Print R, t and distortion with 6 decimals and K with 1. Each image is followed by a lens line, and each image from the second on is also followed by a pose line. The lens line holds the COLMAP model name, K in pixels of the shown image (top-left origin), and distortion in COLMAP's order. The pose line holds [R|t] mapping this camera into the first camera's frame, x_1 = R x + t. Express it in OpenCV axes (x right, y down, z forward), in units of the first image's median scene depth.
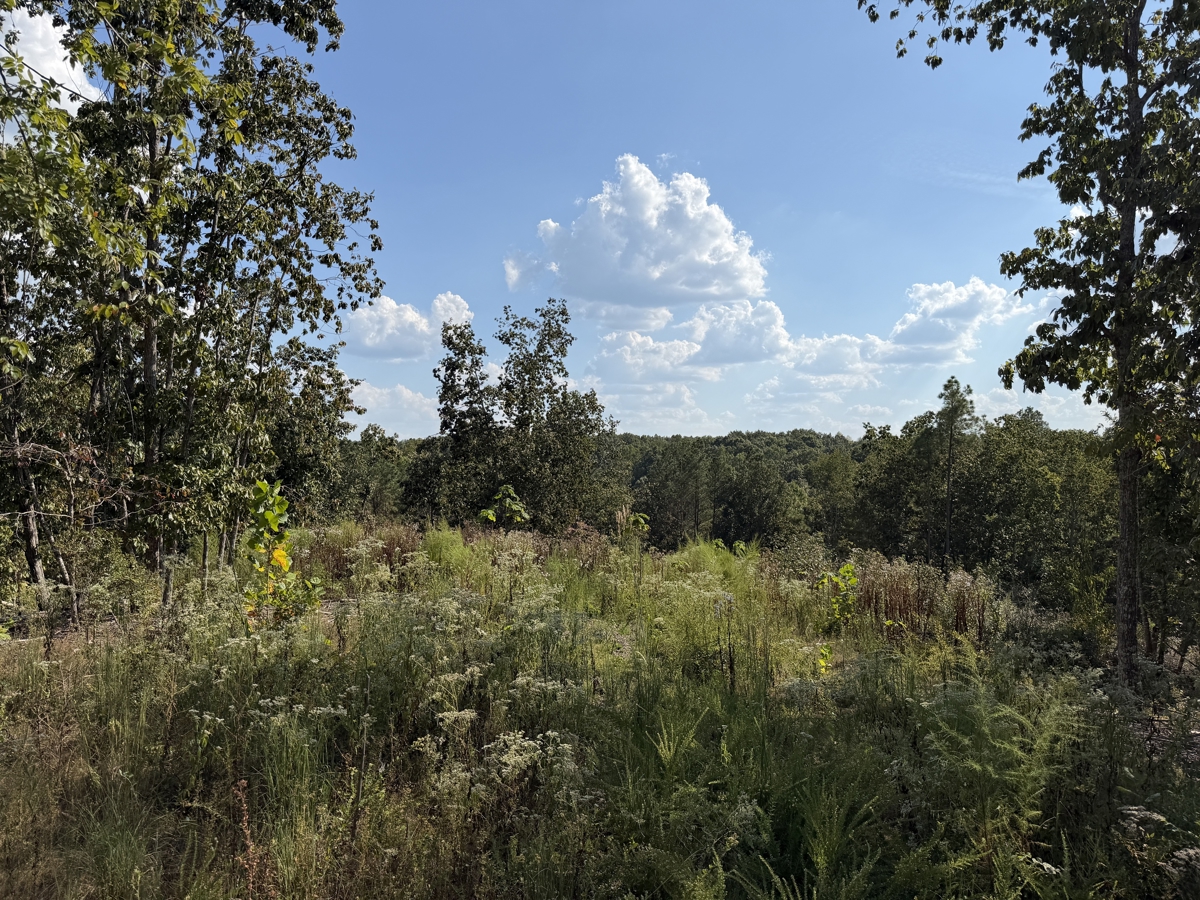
lens RADIAL K [[849.3, 0, 606.8], [0, 849.3, 455.4], [0, 0, 1]] dist [0.010622, -0.015096]
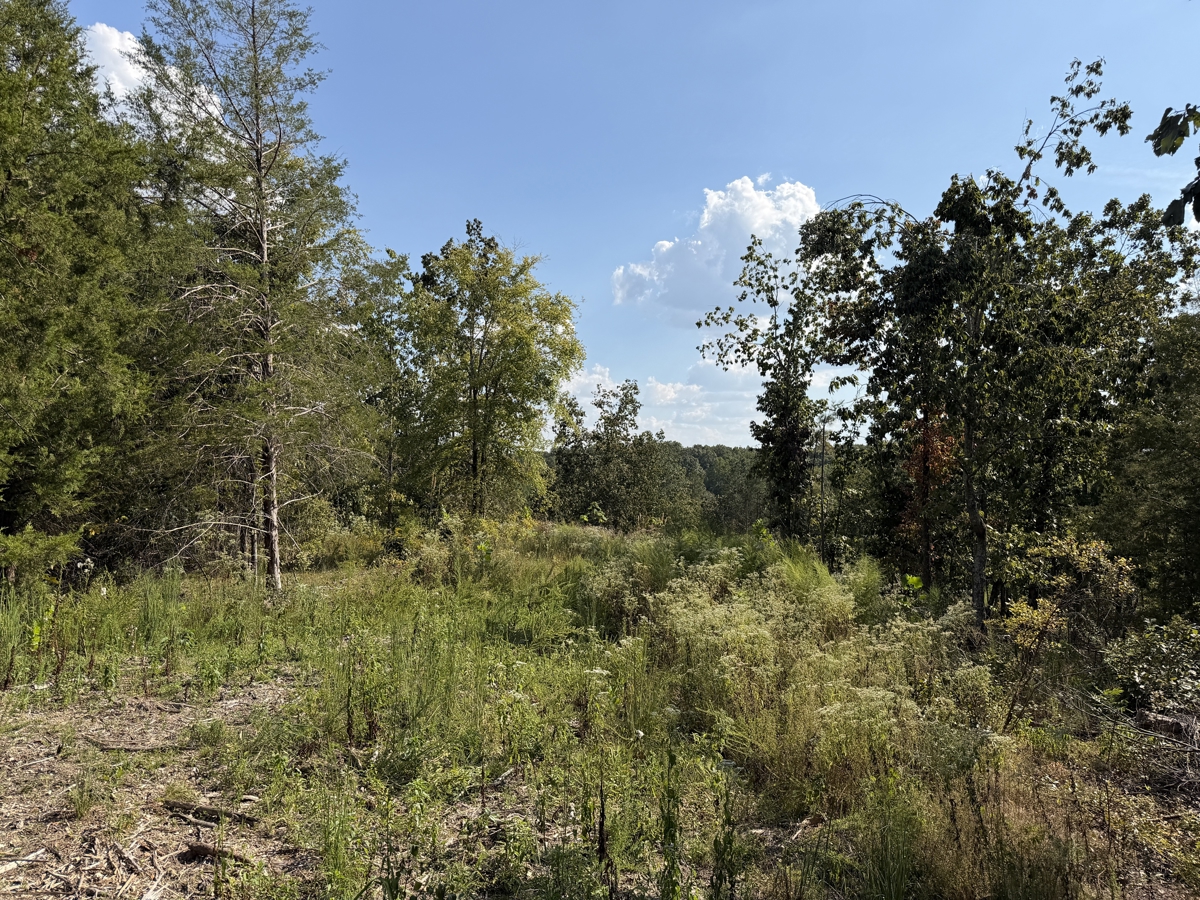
lens RADIAL K [[849.3, 0, 600.6], [0, 849.3, 449.9], [0, 0, 1]] dist [0.010622, -0.015096]
pose [[0.991263, 0.005243, -0.131798, 0.090728], [-0.006911, 0.999902, -0.012196, -0.036195], [0.131721, 0.013000, 0.991202, -0.538857]]
